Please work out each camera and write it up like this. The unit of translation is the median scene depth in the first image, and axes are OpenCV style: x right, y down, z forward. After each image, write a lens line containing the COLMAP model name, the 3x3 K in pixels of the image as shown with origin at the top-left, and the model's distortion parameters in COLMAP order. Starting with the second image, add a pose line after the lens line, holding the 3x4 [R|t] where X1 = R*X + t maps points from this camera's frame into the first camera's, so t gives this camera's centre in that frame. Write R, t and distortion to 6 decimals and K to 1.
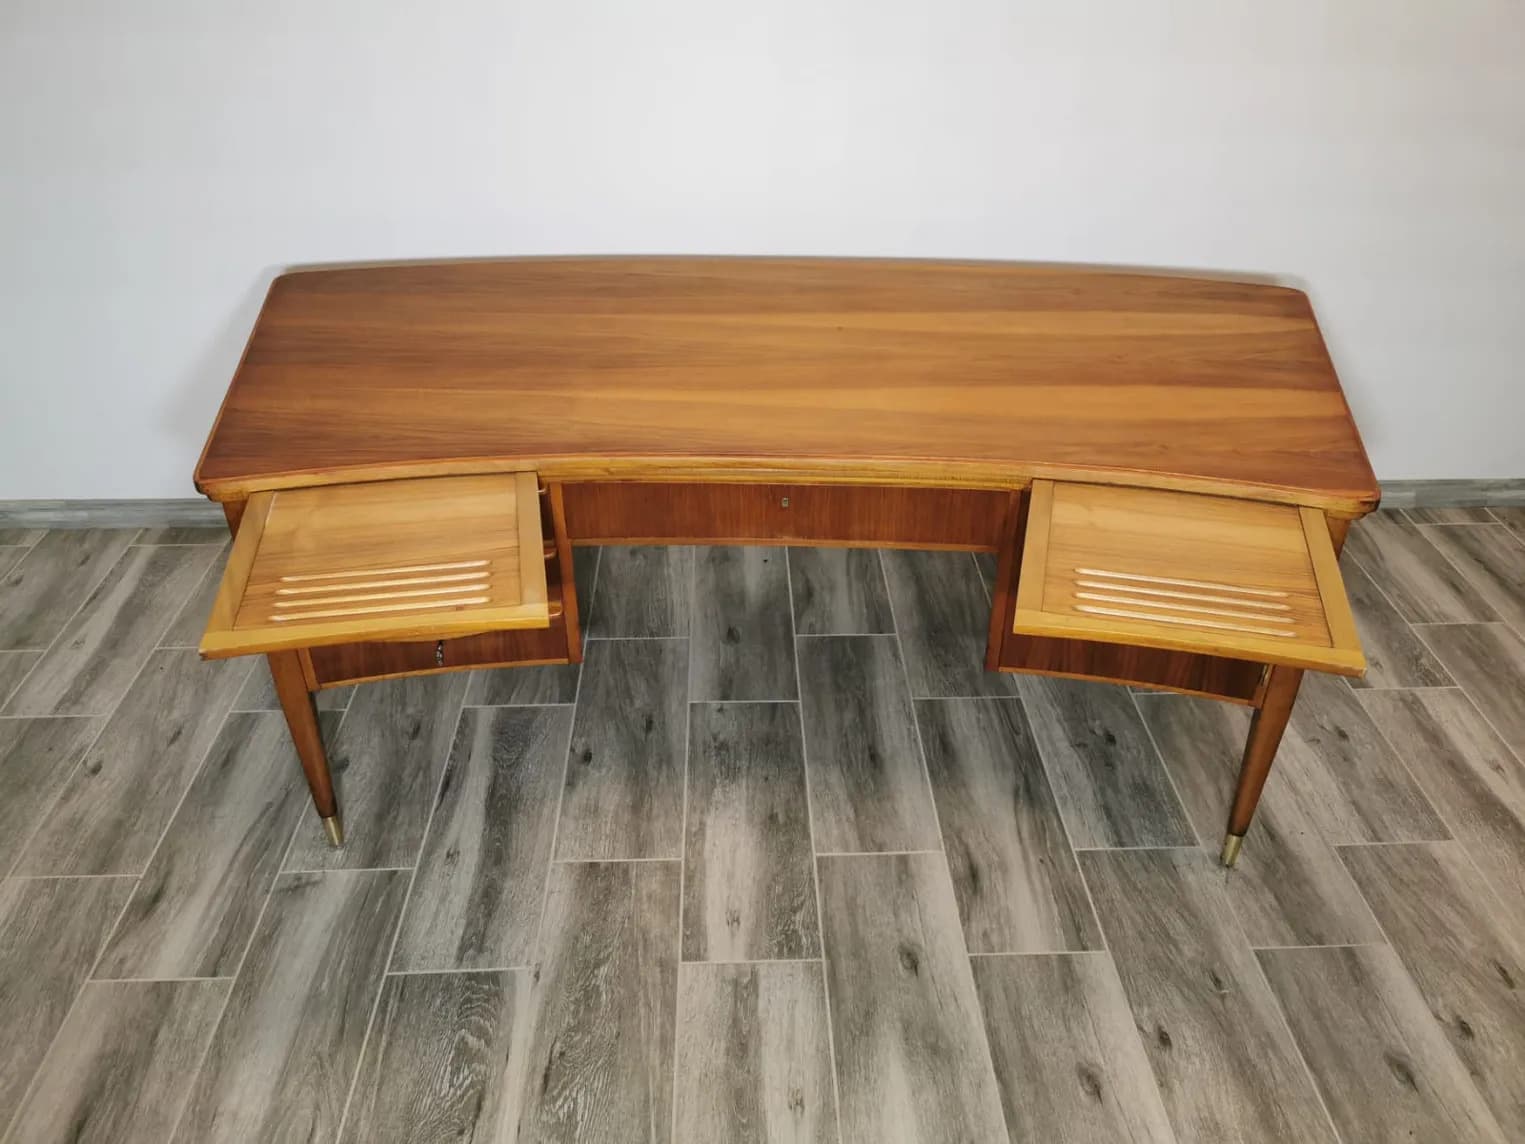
lens RADIAL K [[1172.1, 0, 779.0], [0, 1172.1, 563.9], [0, 0, 1]] dist [0.070265, -0.098678]
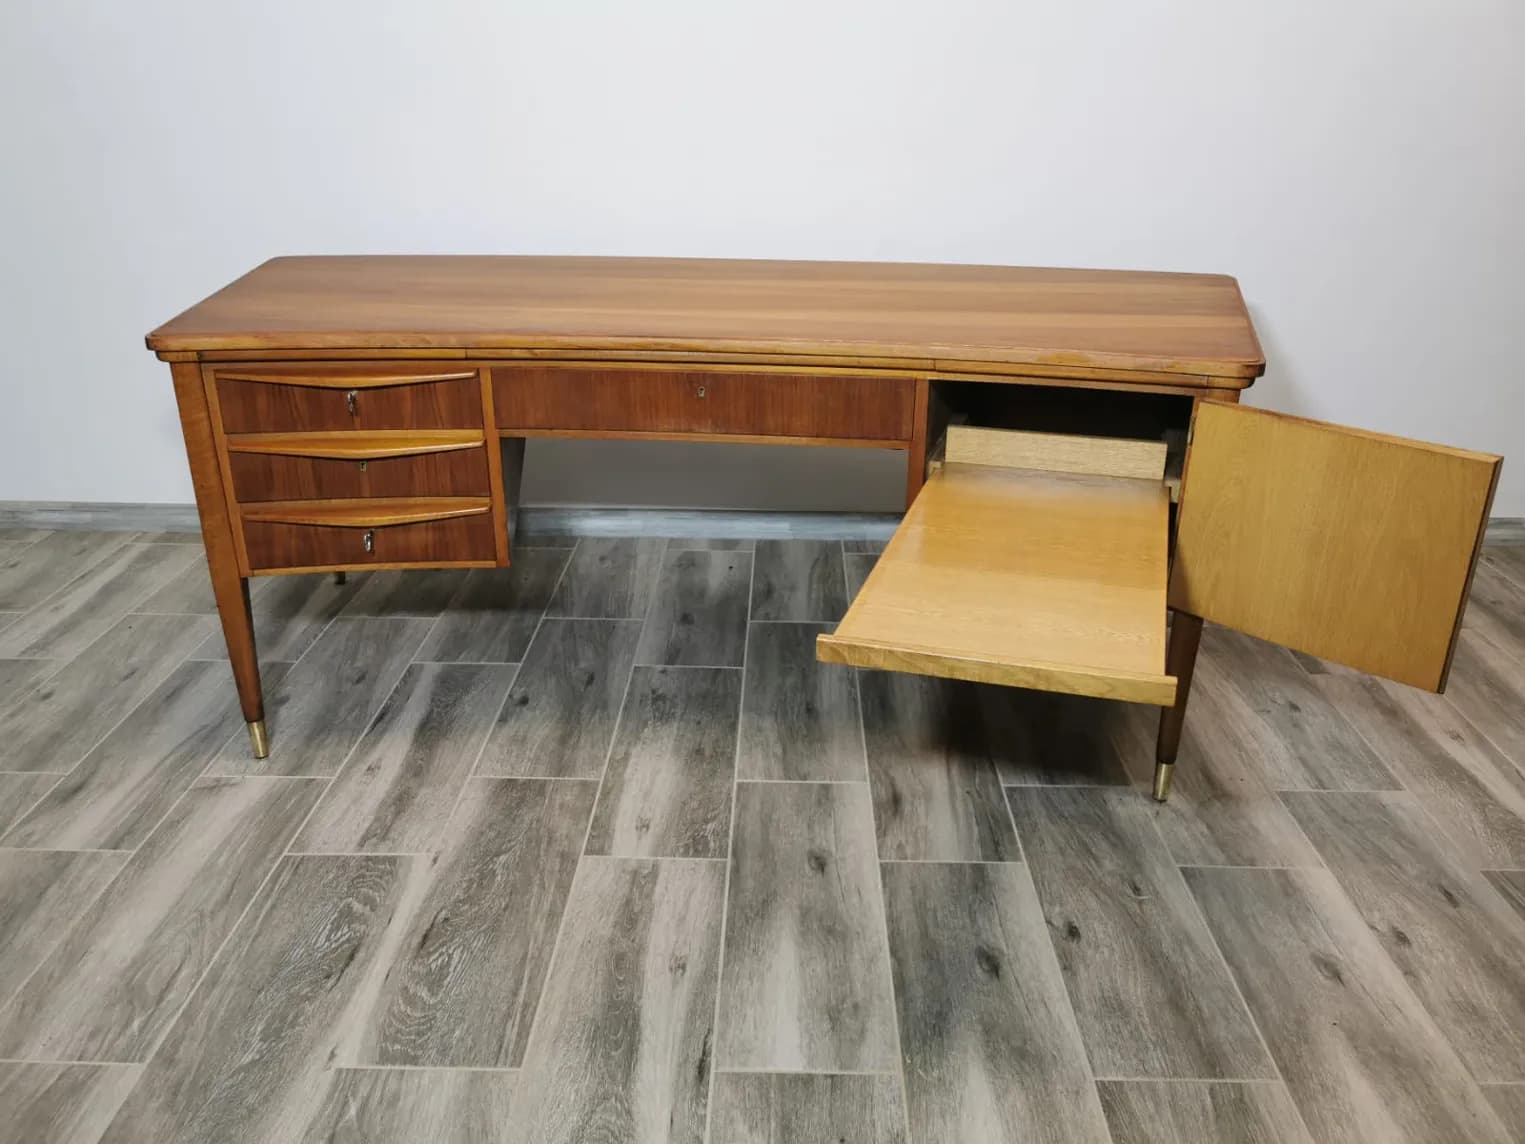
lens RADIAL K [[1172.1, 0, 777.0], [0, 1172.1, 568.7], [0, 0, 1]] dist [0.070265, -0.098678]
pose [[0.998522, 0.019276, -0.050816, 0.120144], [-0.028121, 0.983345, -0.179562, 0.268896], [0.046509, 0.180726, 0.982433, 0.004724]]
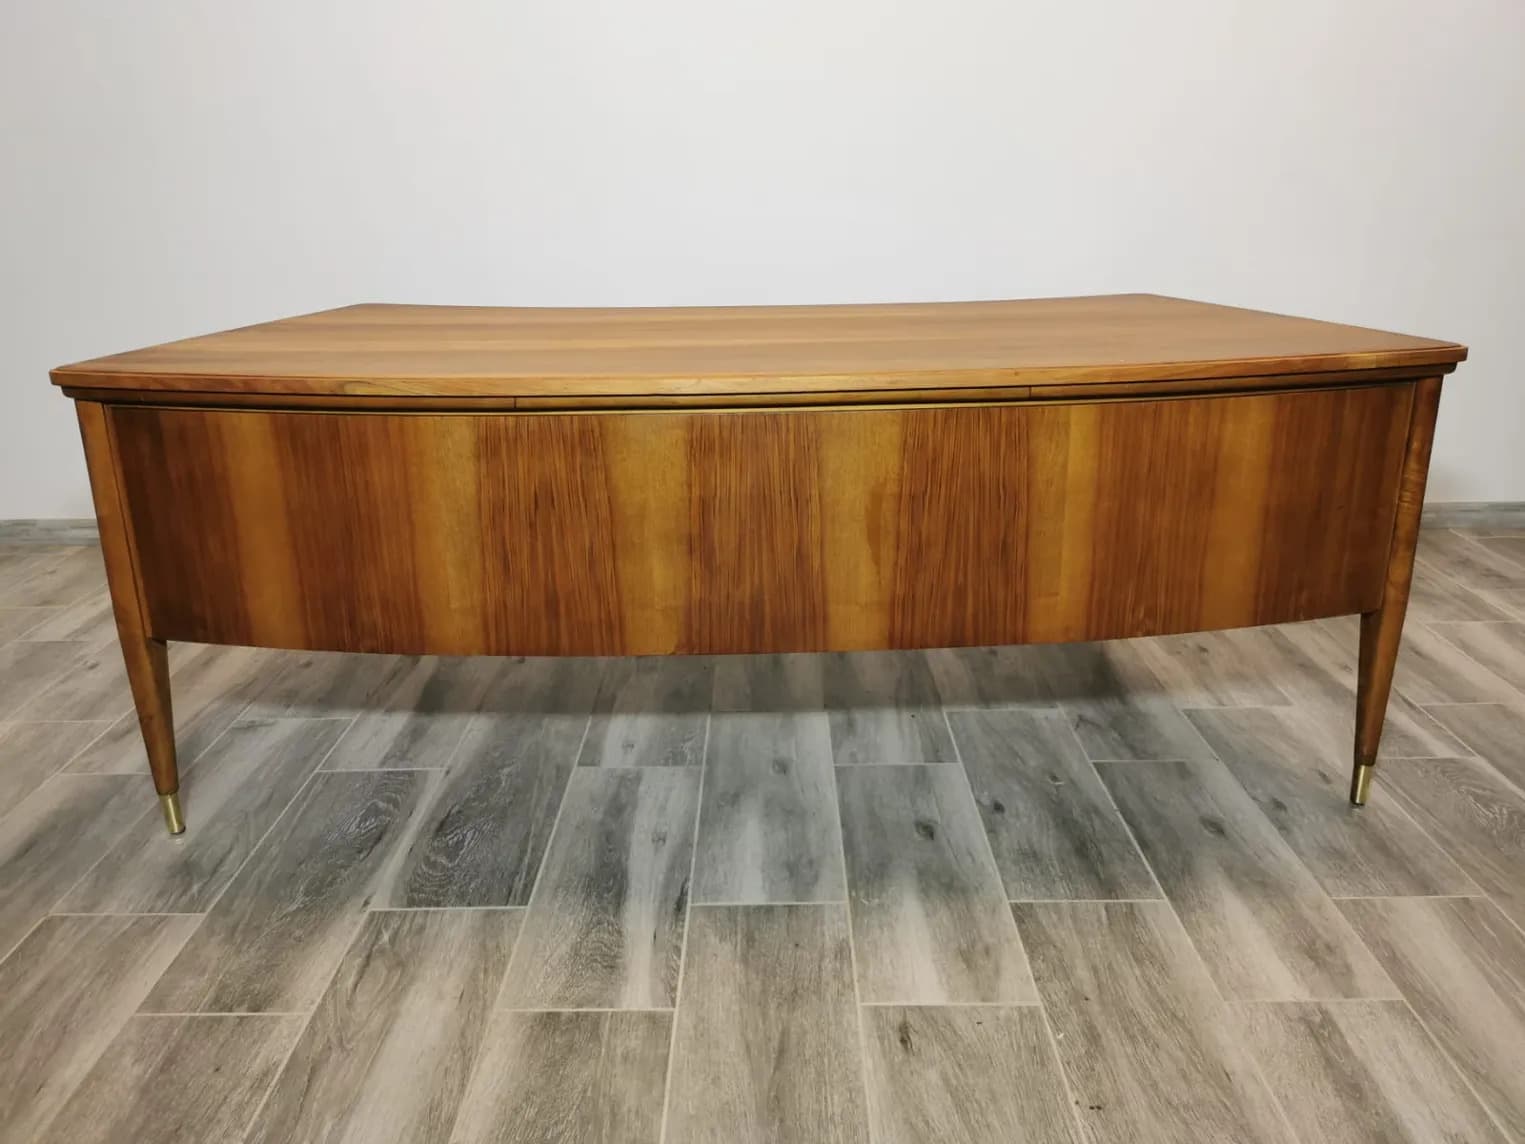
lens RADIAL K [[1172.1, 0, 776.5], [0, 1172.1, 572.3], [0, 0, 1]] dist [0.070265, -0.098678]
pose [[0.999148, -0.007348, -0.040619, 0.151157], [-0.002816, 0.969605, -0.244659, 0.422829], [0.041183, 0.244565, 0.968758, -0.121428]]
